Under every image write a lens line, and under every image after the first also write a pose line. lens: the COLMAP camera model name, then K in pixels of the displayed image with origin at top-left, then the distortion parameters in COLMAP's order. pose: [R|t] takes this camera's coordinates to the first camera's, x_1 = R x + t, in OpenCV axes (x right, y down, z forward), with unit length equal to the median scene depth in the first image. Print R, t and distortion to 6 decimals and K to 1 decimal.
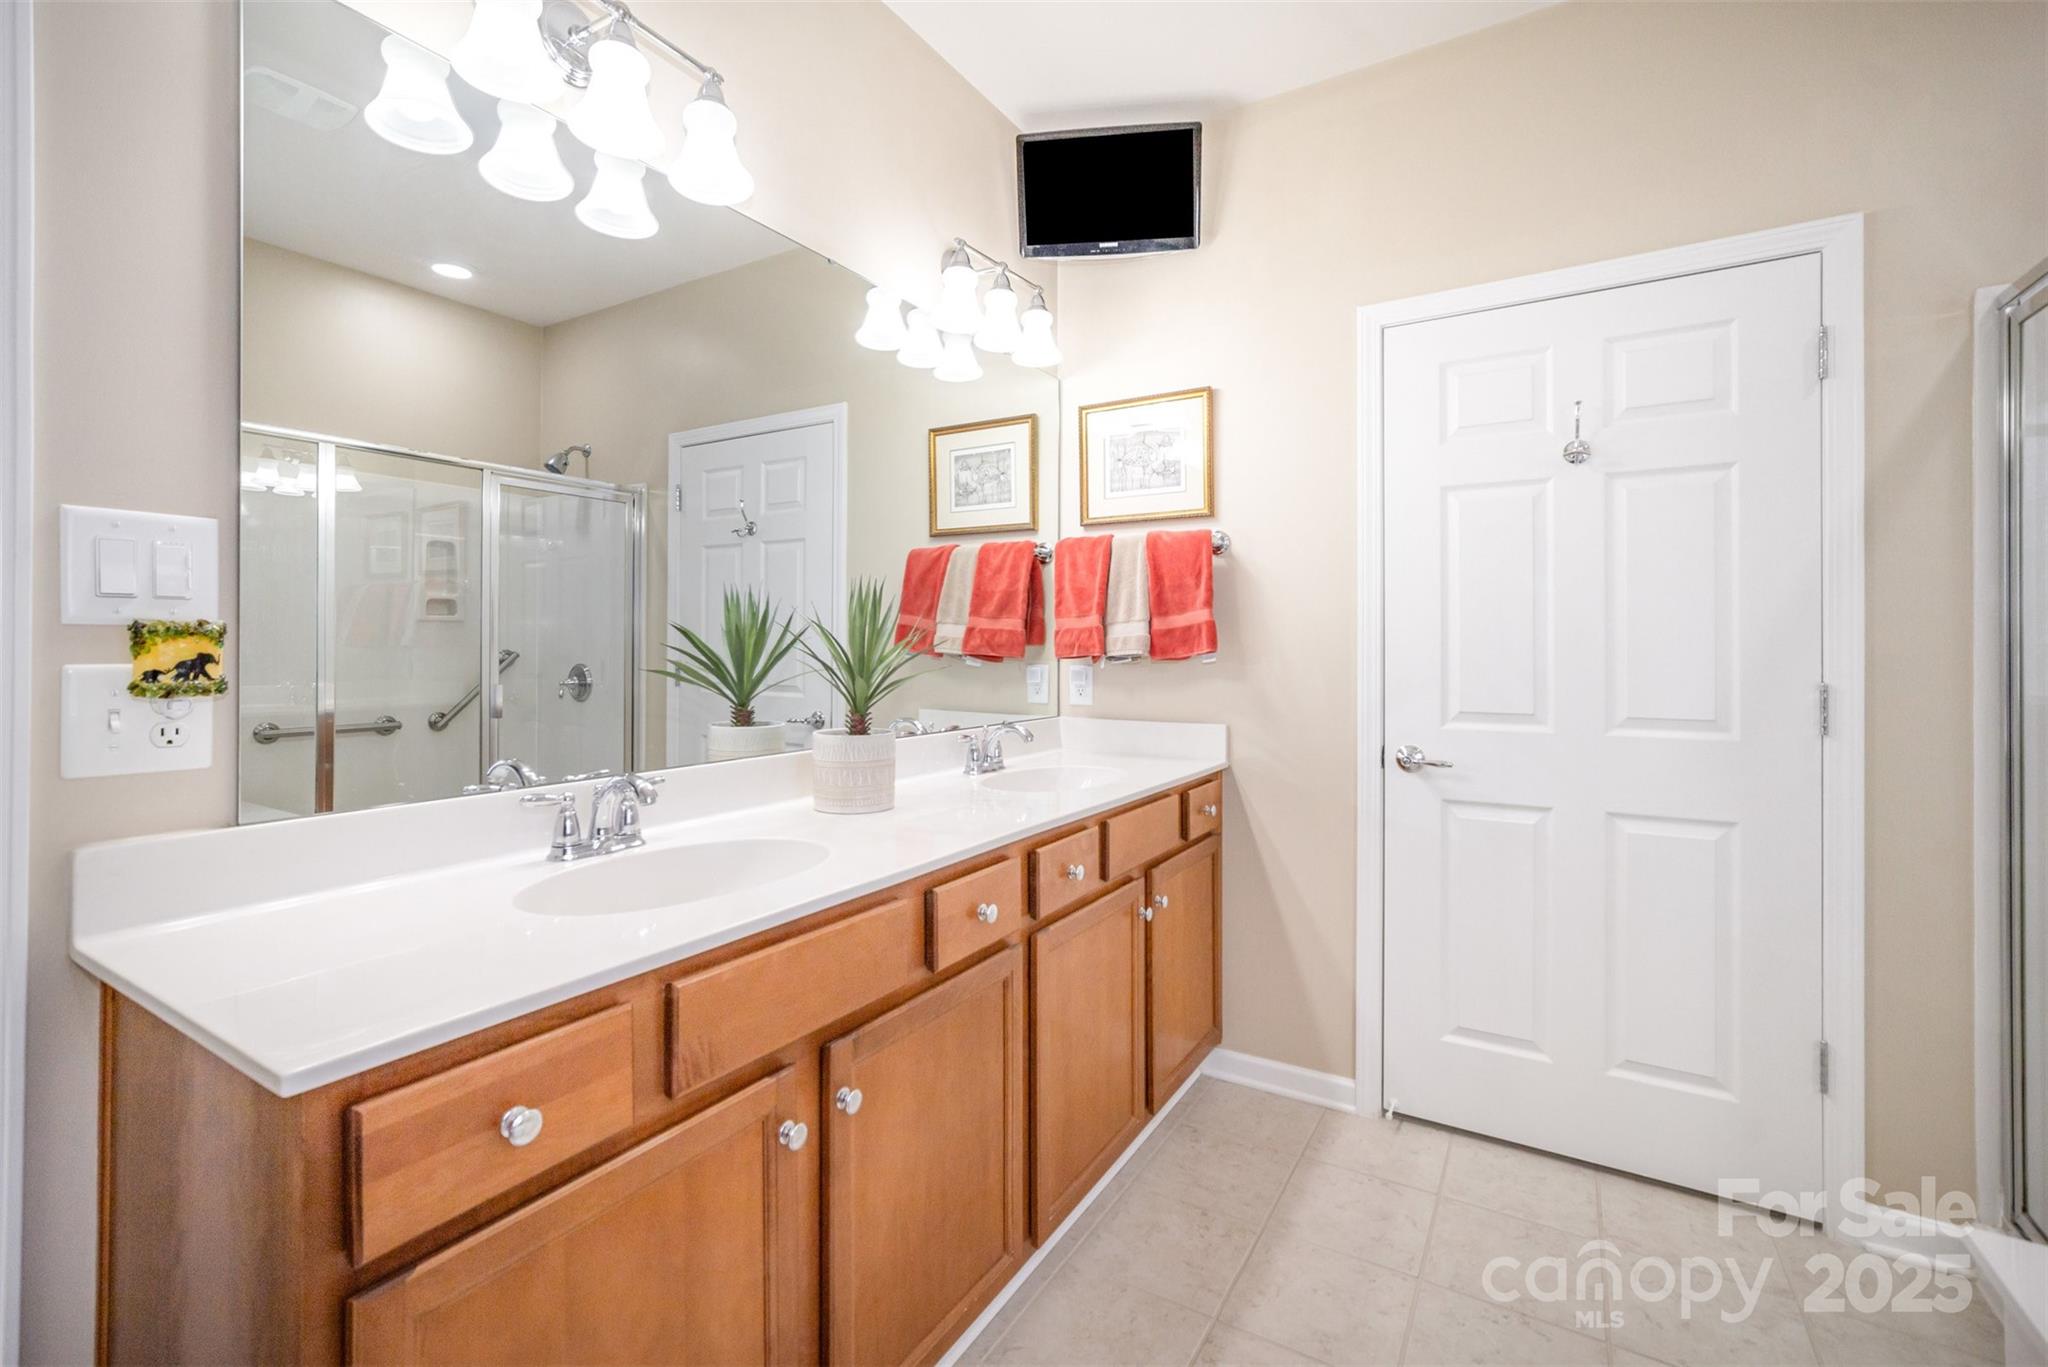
lens RADIAL K [[907.3, 0, 1051.1], [0, 907.3, 644.7], [0, 0, 1]] dist [-0.012976, 0.000704]
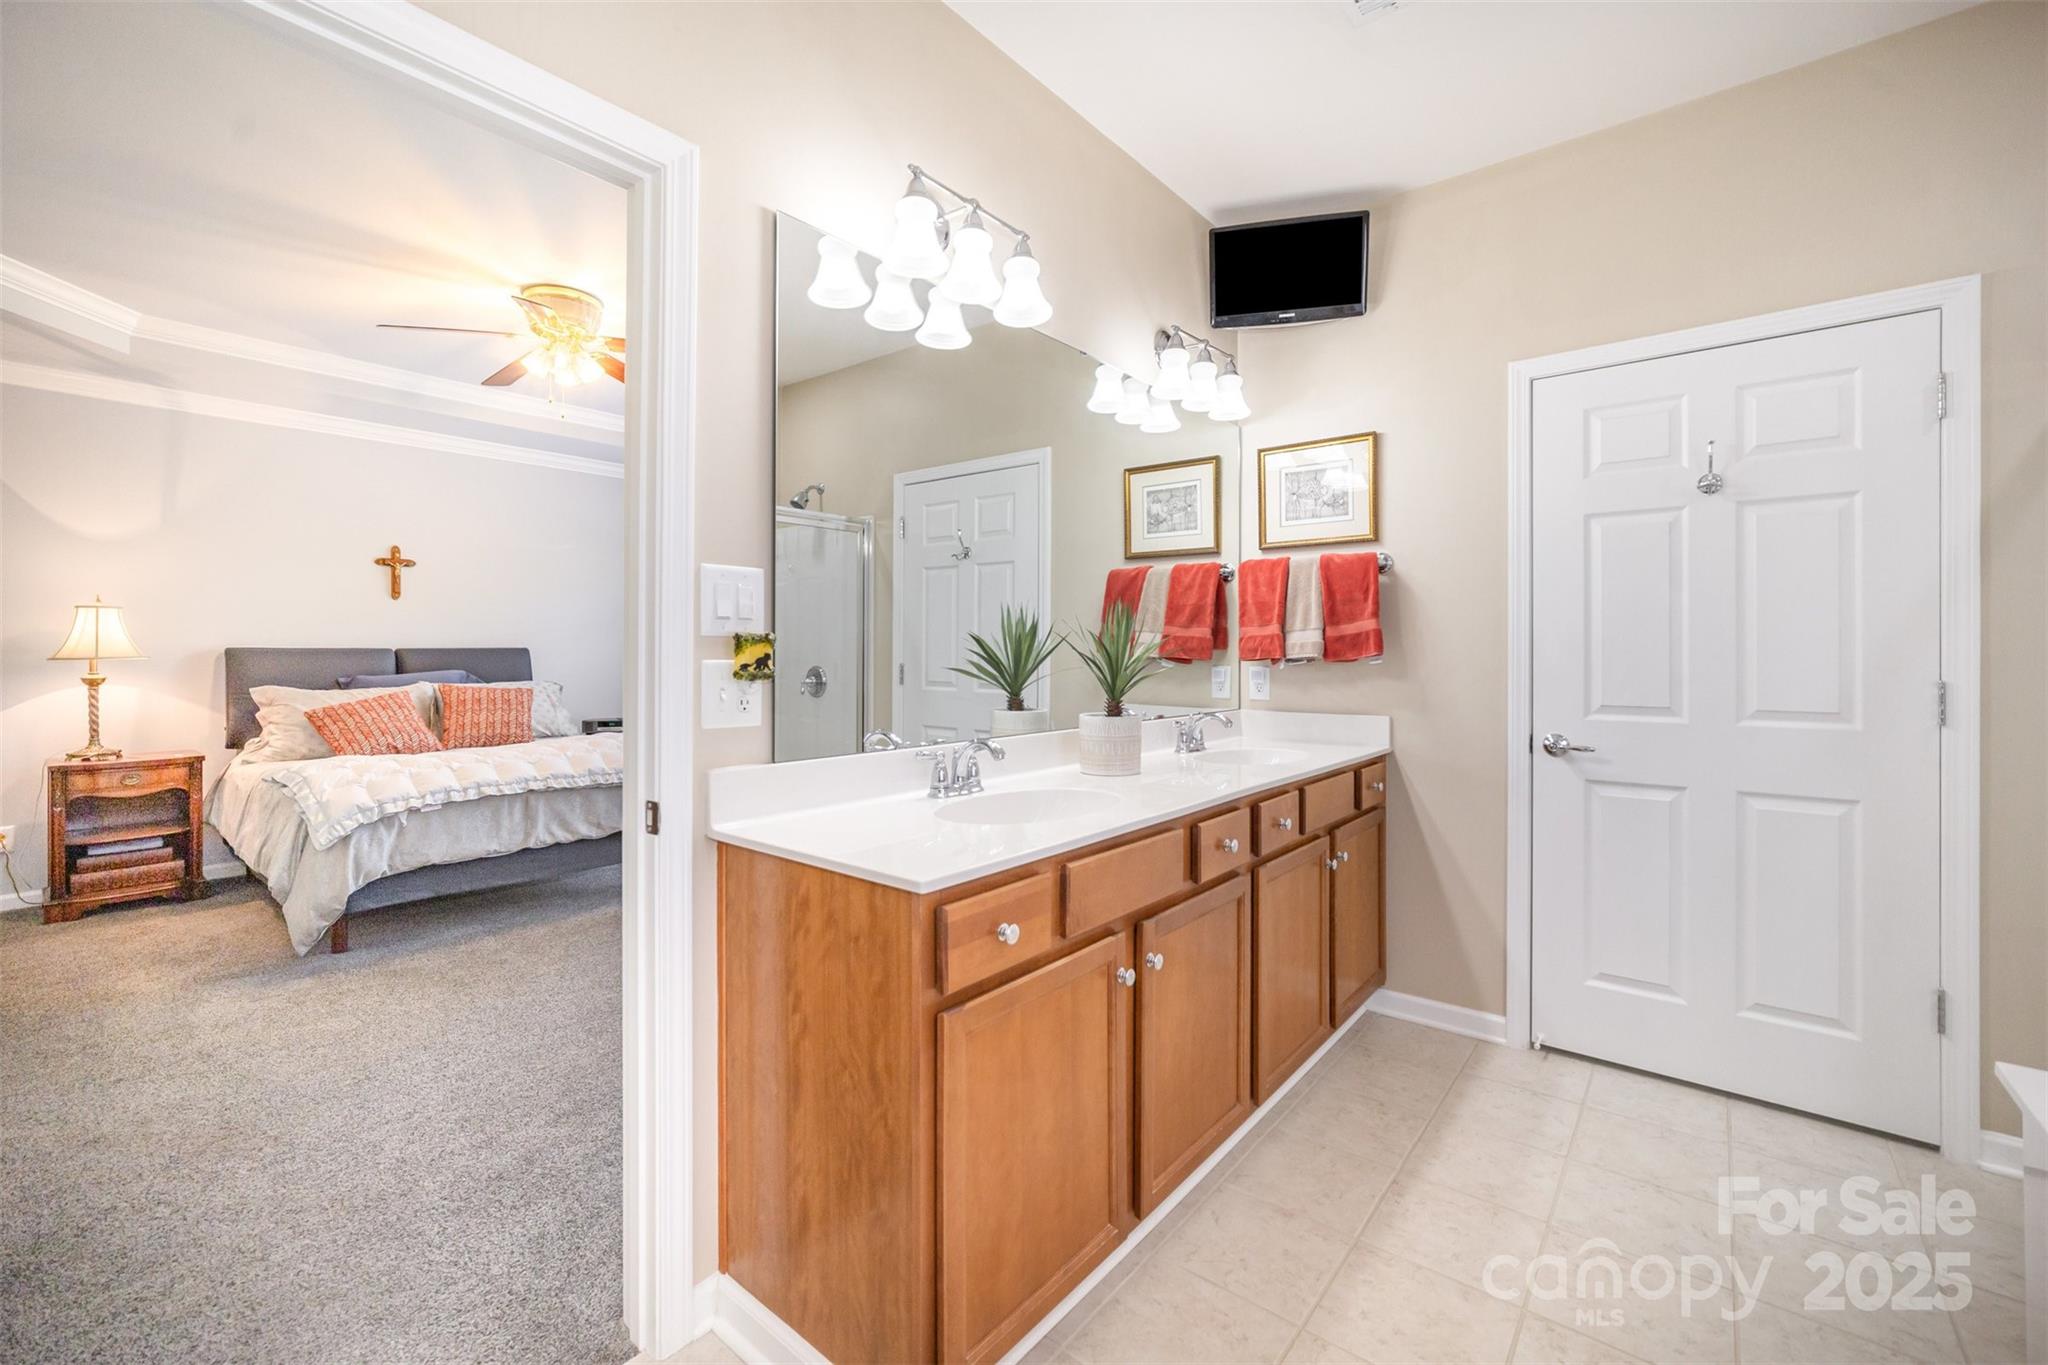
lens RADIAL K [[902.0, 0, 1031.7], [0, 902.0, 654.8], [0, 0, 1]] dist [-0.014255, 0.006763]
pose [[0.990735, -0.000321, -0.135806, -0.121406], [0.000885, 0.999991, 0.004087, 0.002699], [0.135803, -0.004170, 0.990727, -0.251782]]
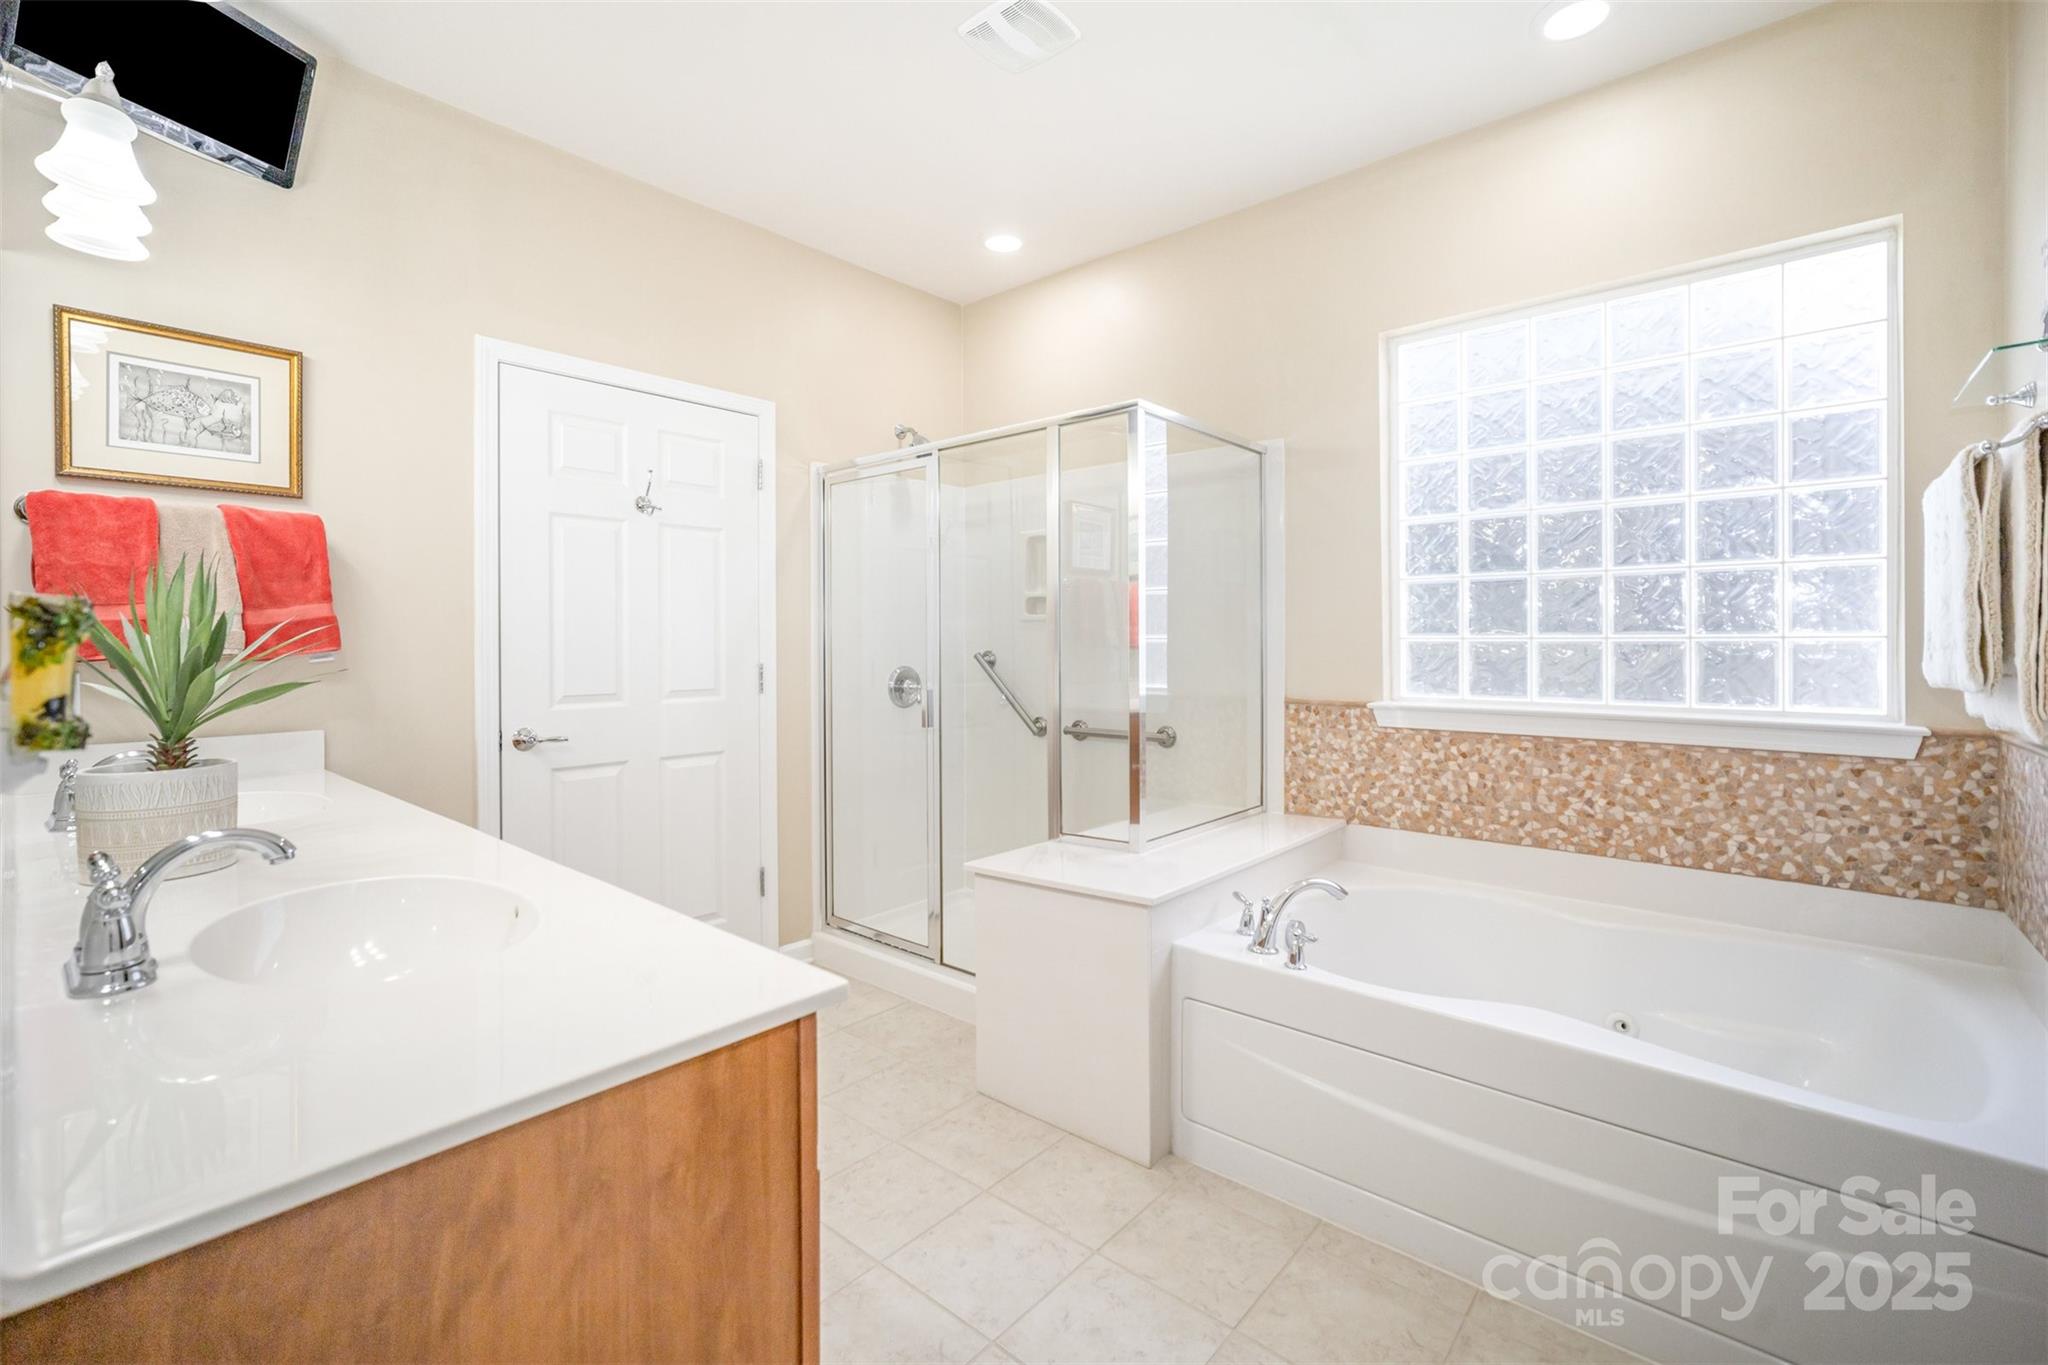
lens RADIAL K [[902.0, 0, 1031.7], [0, 902.0, 654.8], [0, 0, 1]] dist [-0.014255, 0.006763]
pose [[0.153744, -0.016363, 0.987975, -0.650074], [0.001177, 0.999865, 0.016377, -0.001619], [-0.988110, -0.001355, 0.153742, 0.170651]]
